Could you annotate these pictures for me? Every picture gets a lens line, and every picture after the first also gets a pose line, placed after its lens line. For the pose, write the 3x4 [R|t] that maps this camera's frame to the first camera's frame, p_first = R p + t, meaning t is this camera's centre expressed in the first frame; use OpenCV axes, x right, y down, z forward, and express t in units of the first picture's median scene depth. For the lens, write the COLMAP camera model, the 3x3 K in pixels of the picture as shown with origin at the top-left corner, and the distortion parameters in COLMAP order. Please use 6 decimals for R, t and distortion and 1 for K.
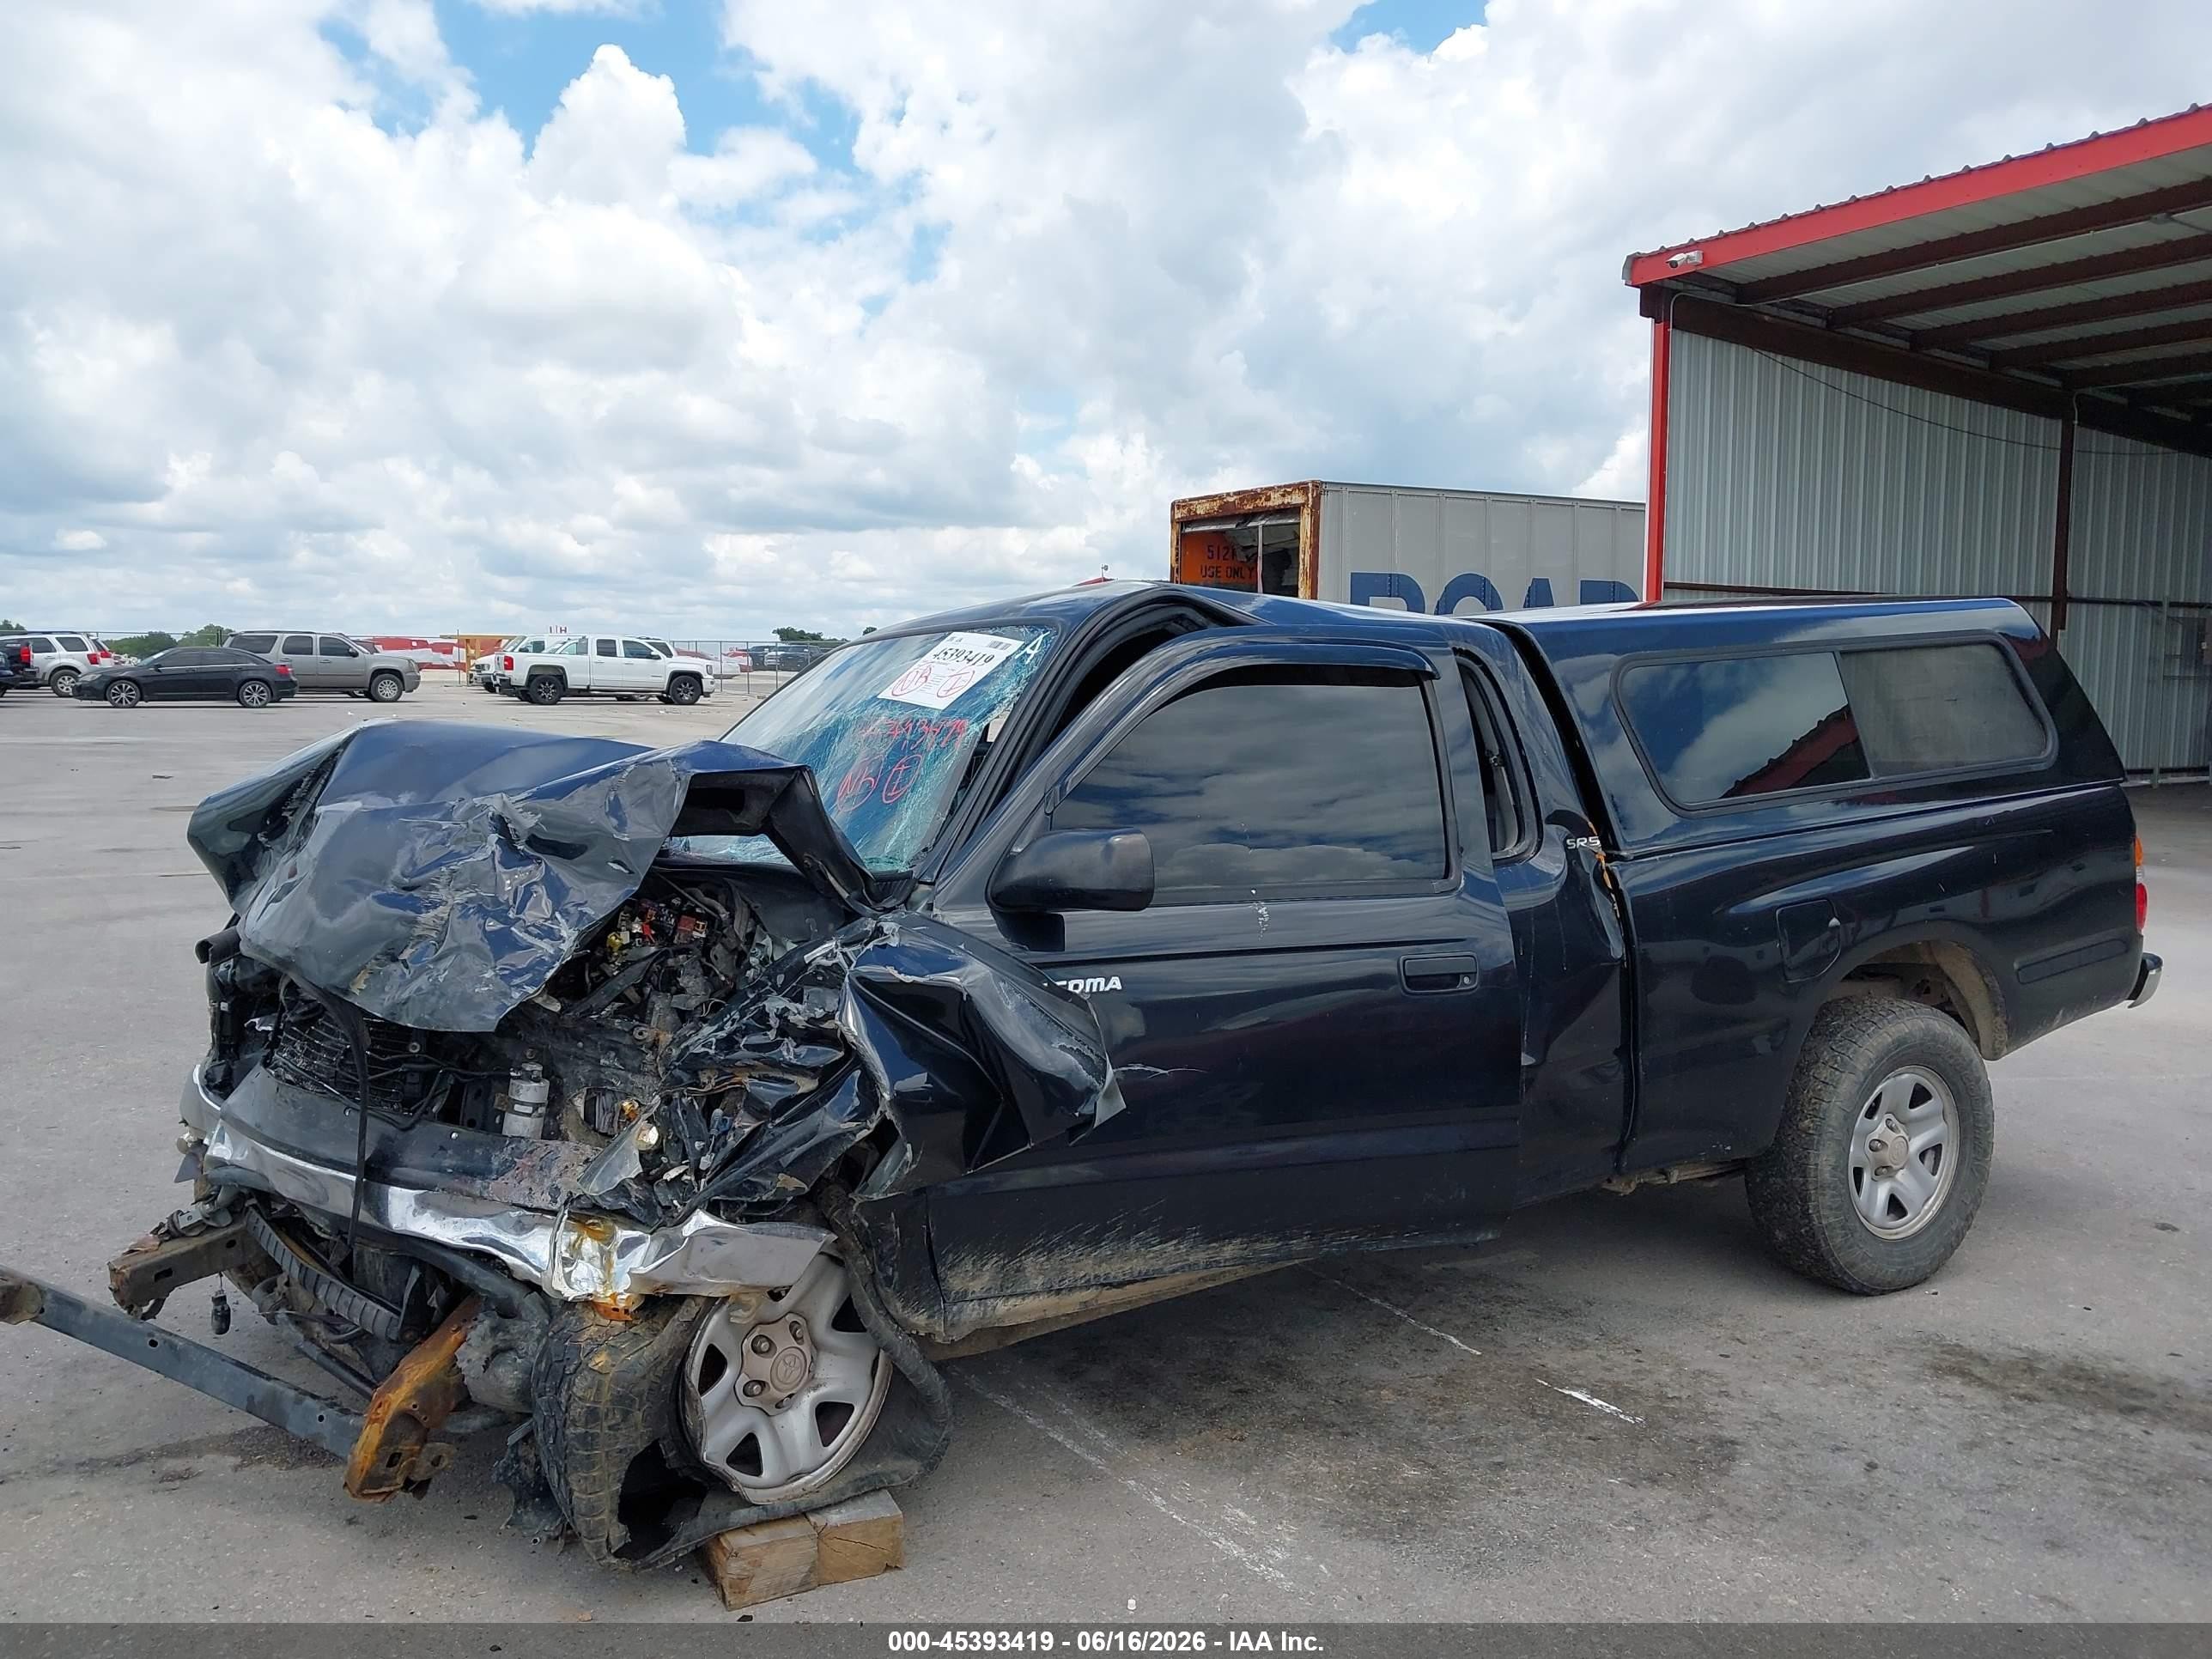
lens RADIAL K [[1764.0, 0, 1106.0], [0, 1764.0, 829.5], [0, 0, 1]] dist [-0.012212, 0.017569]
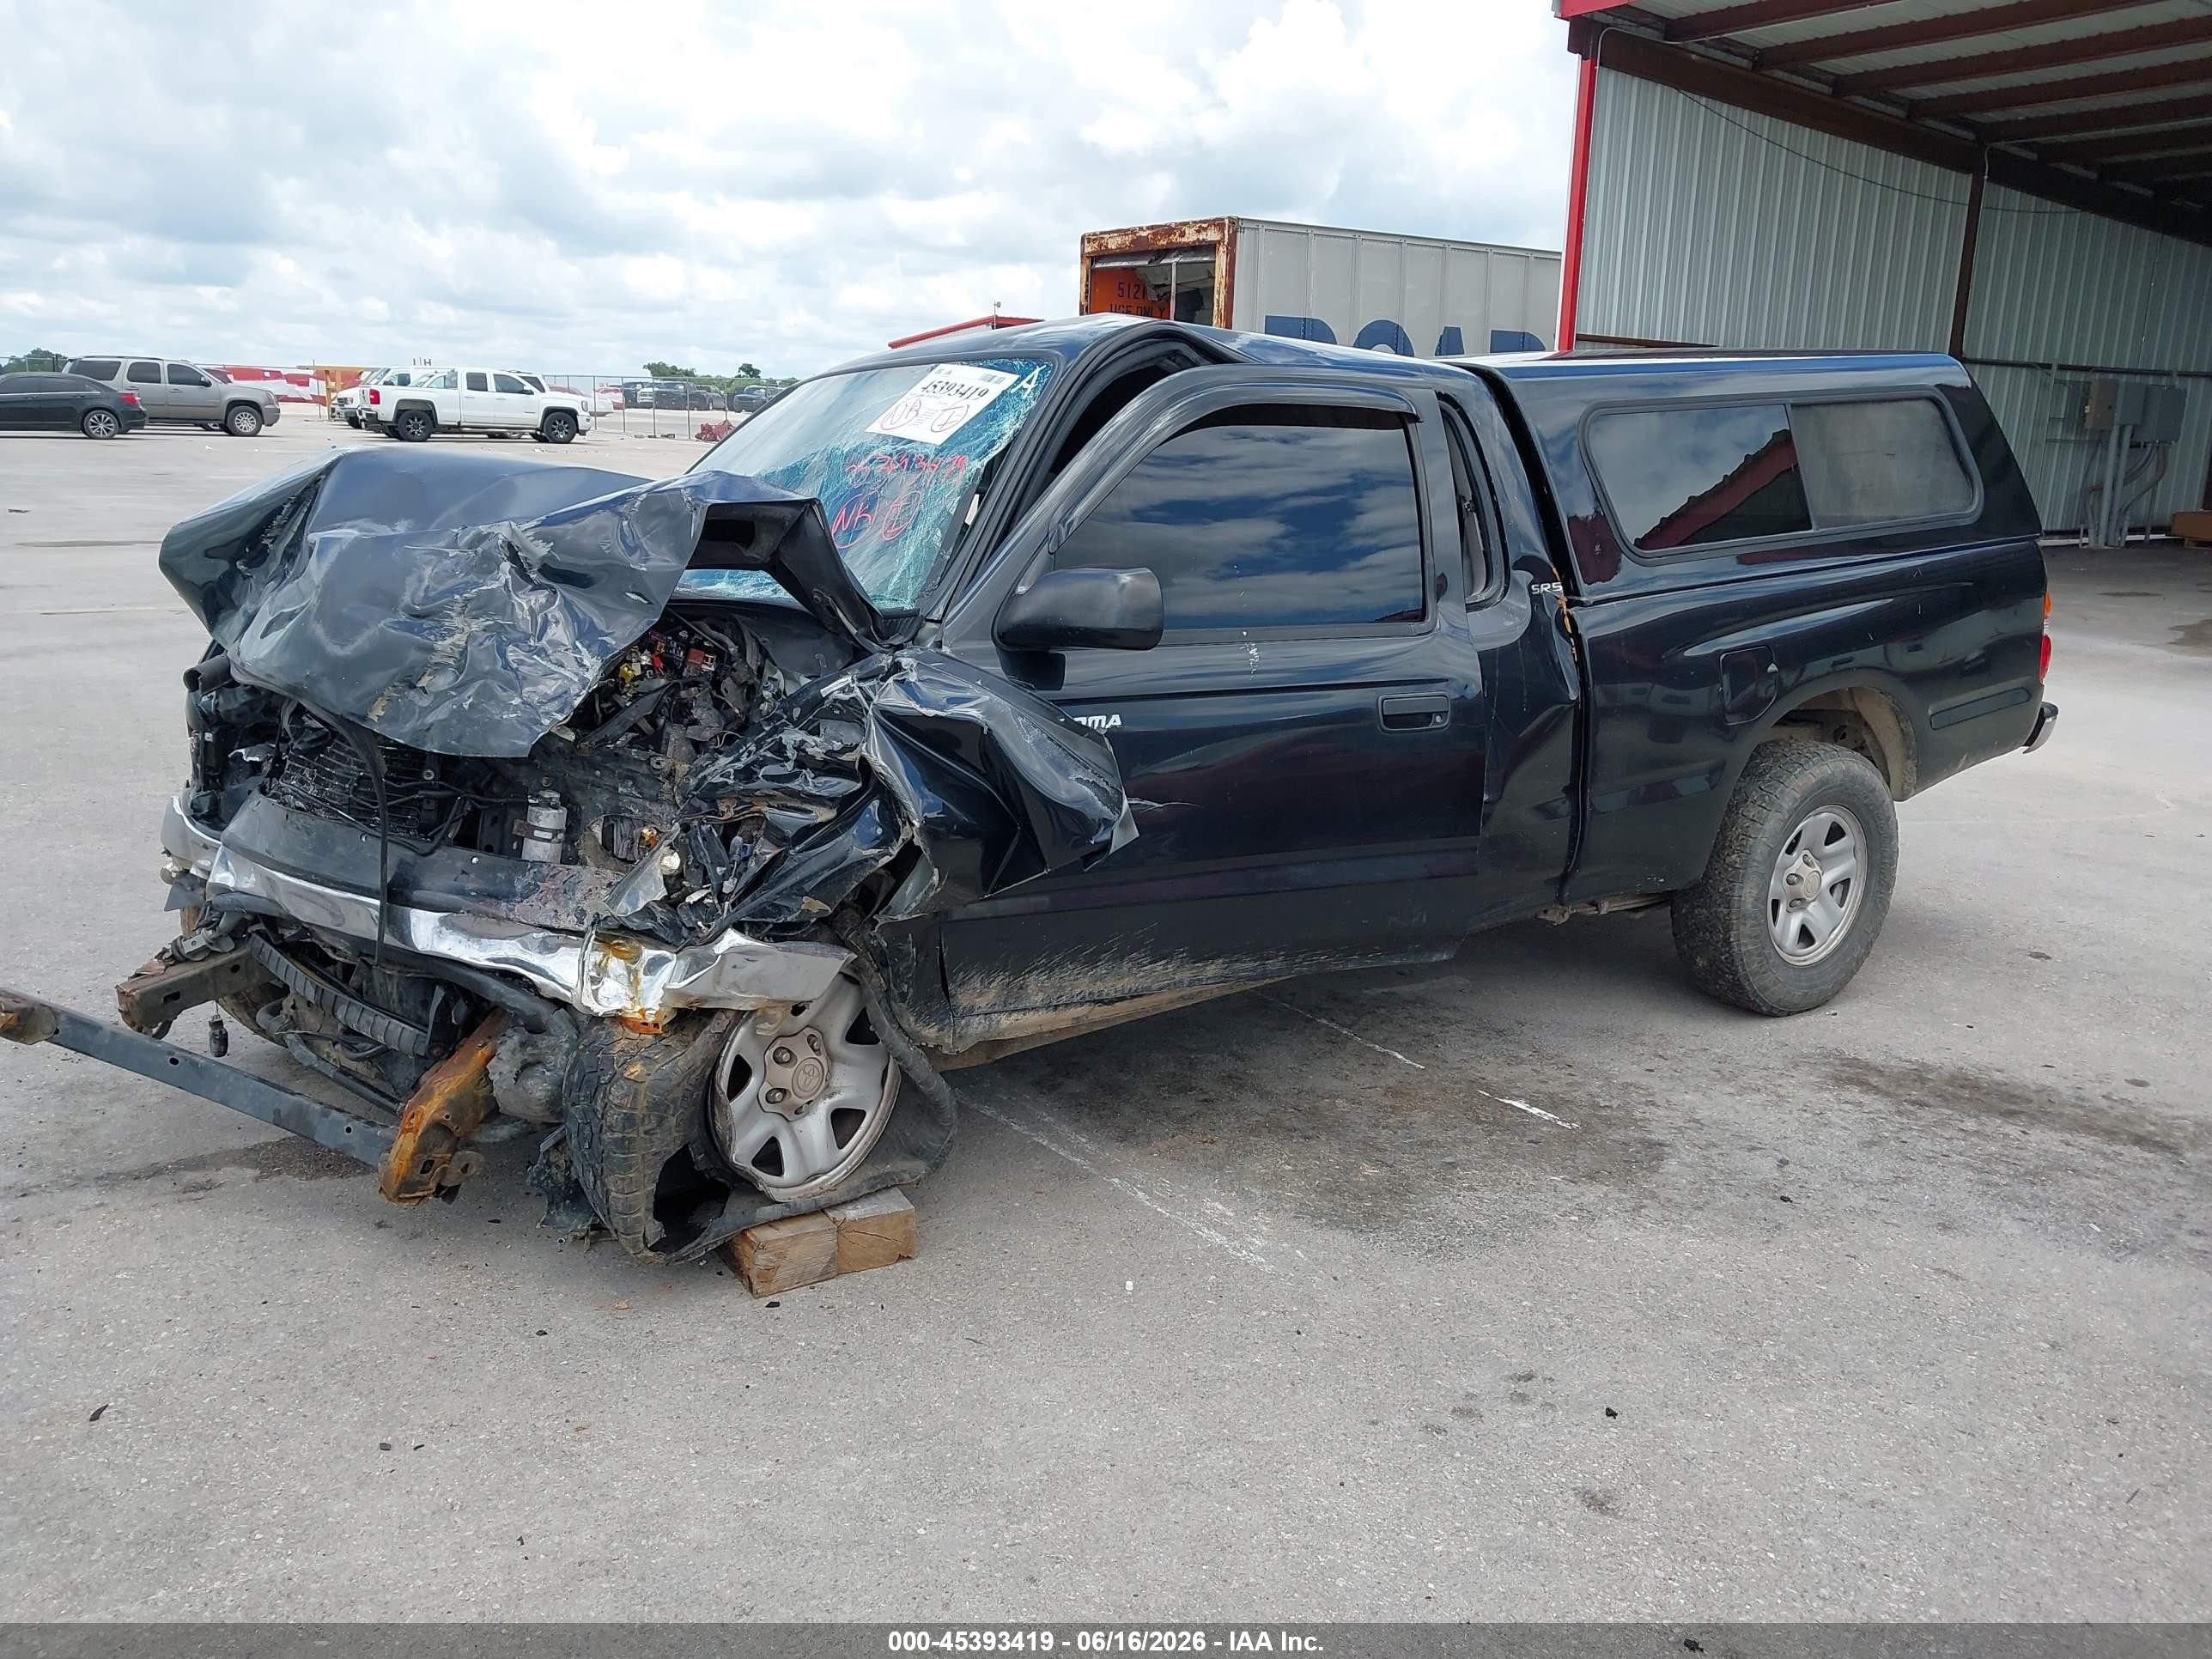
lens RADIAL K [[1746.9, 0, 1111.1], [0, 1746.9, 847.7], [0, 0, 1]] dist [0.011460, -0.016889]
pose [[0.997825, 0.001998, 0.065882, -0.060604], [-0.011895, 0.988586, 0.150186, 0.008322], [-0.064830, -0.150643, 0.986460, -0.022813]]
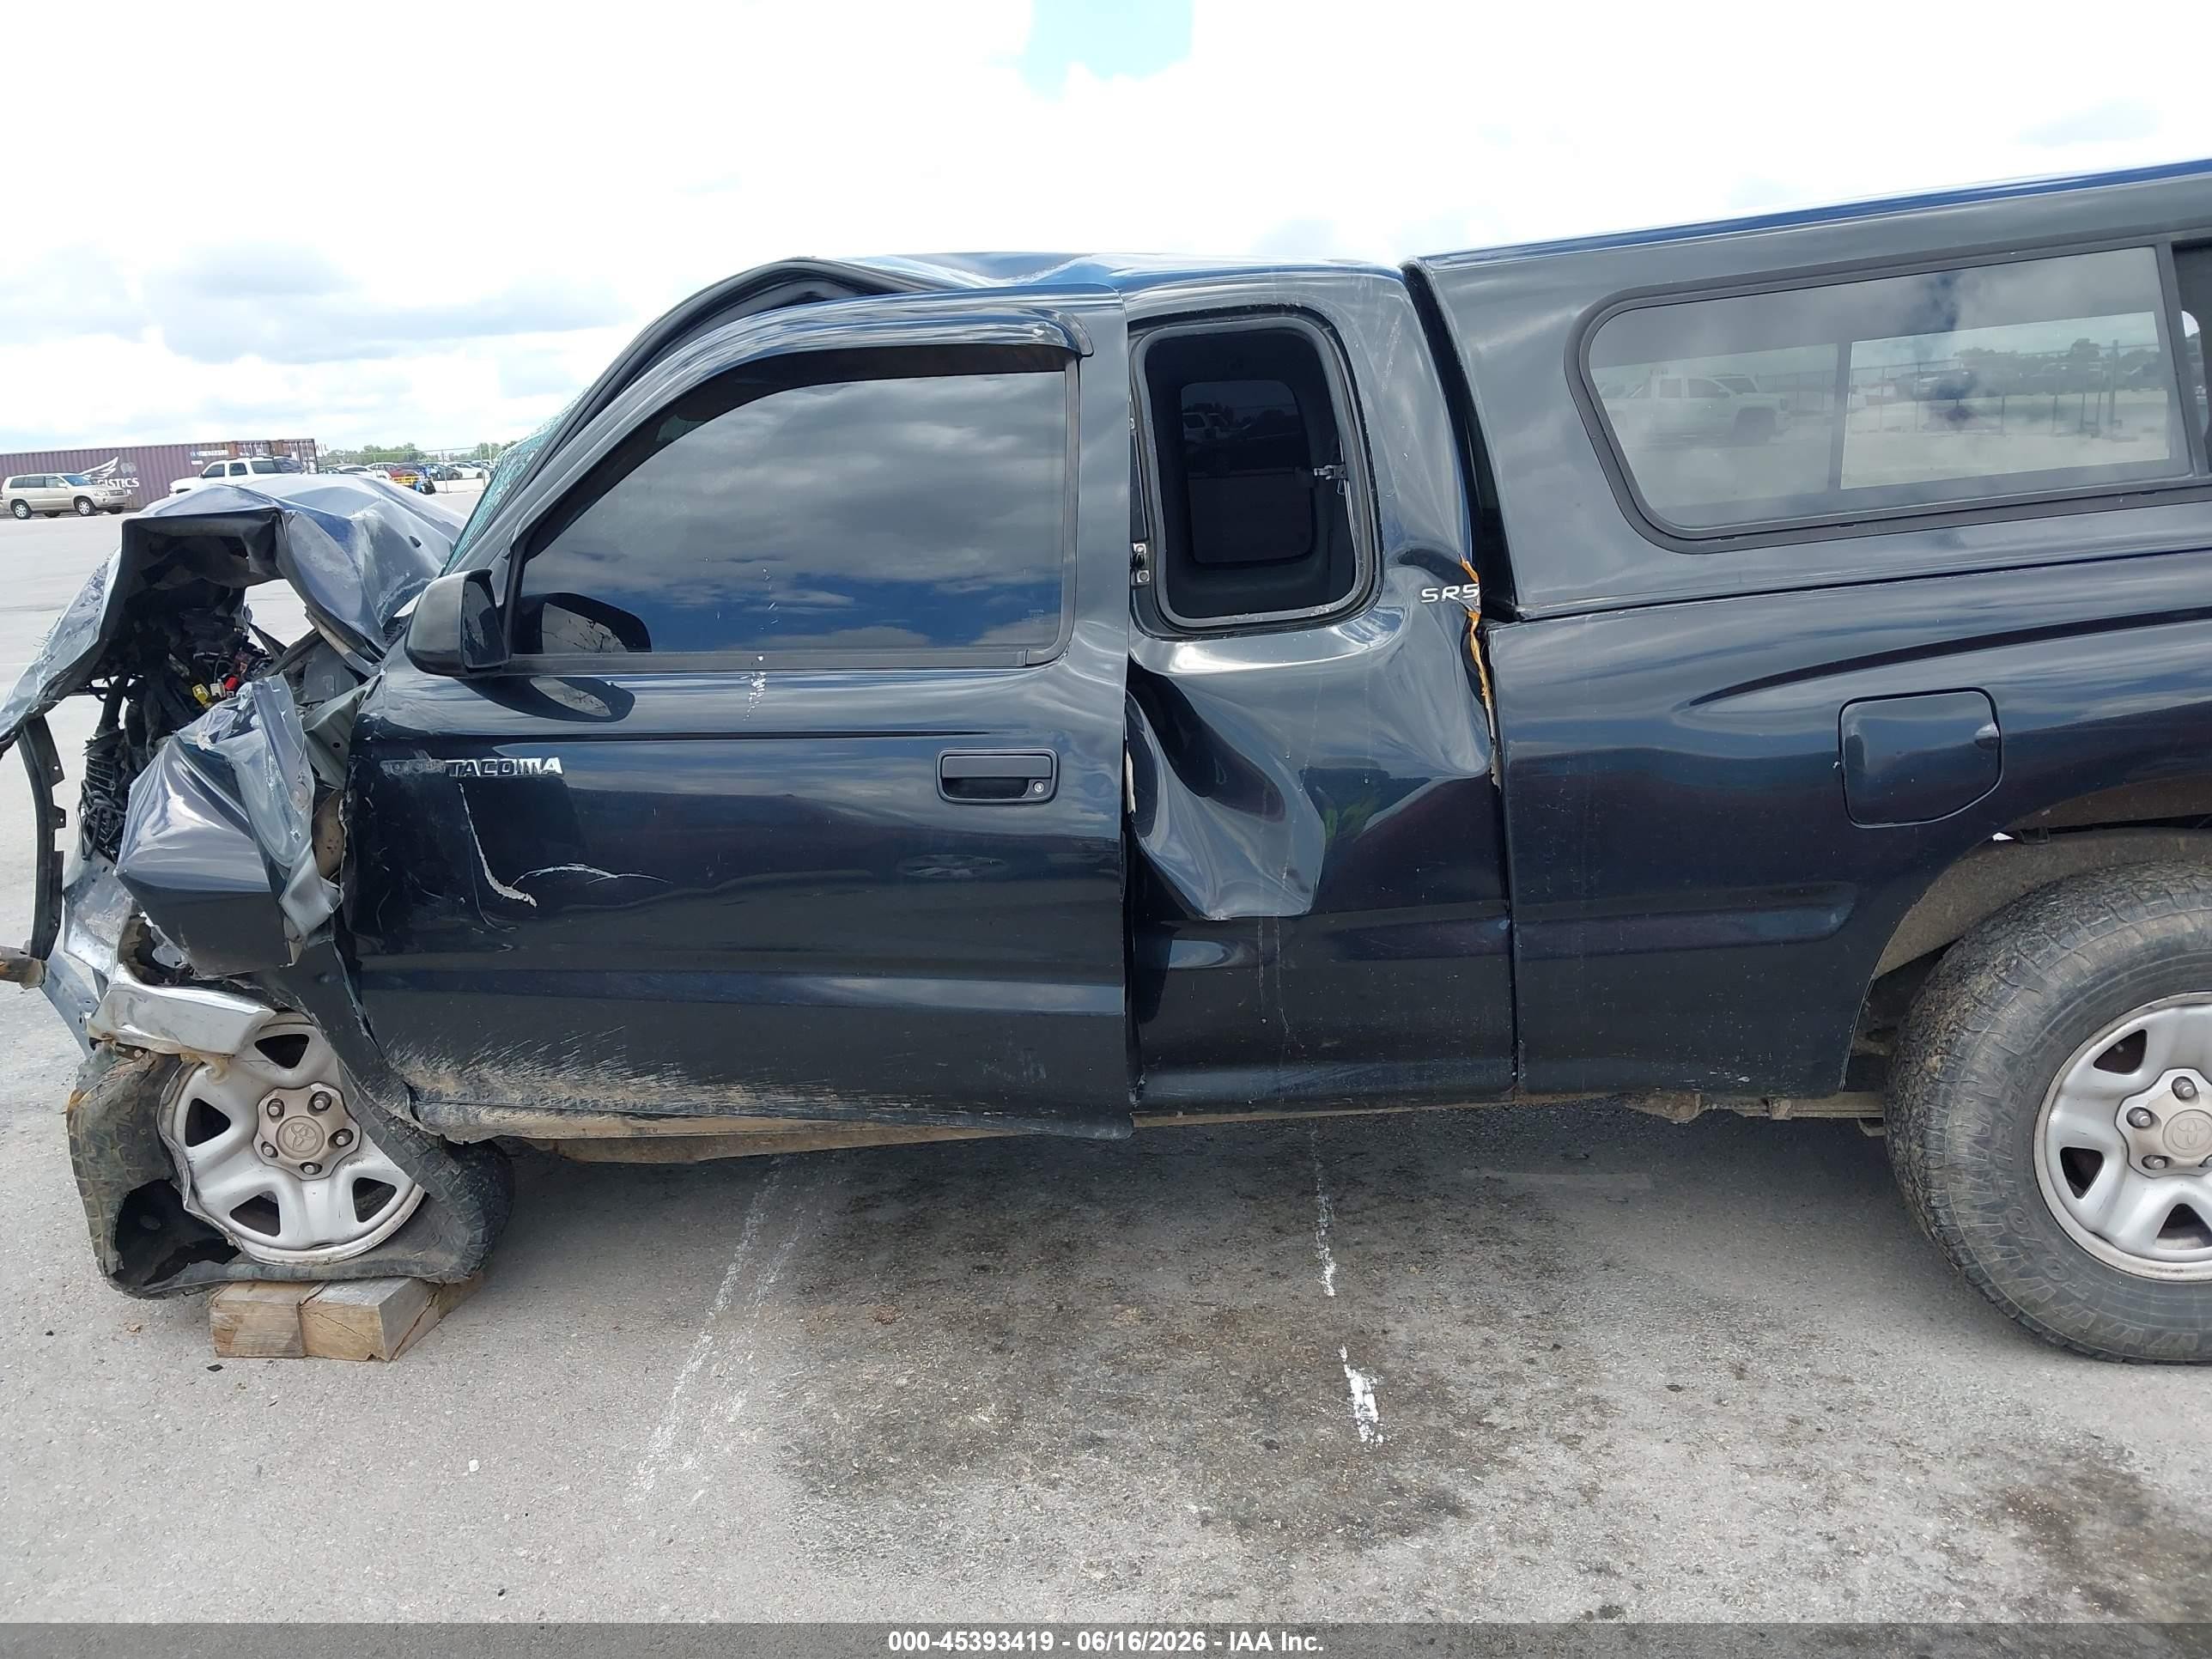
lens RADIAL K [[1770.3, 0, 1107.7], [0, 1770.3, 854.2], [0, 0, 1]] dist [-0.002016, 0.004102]
pose [[0.802072, 0.085501, -0.591075, 0.678130], [0.004773, 0.988750, 0.149503, 0.005417], [0.597208, -0.122733, 0.792640, 0.463585]]
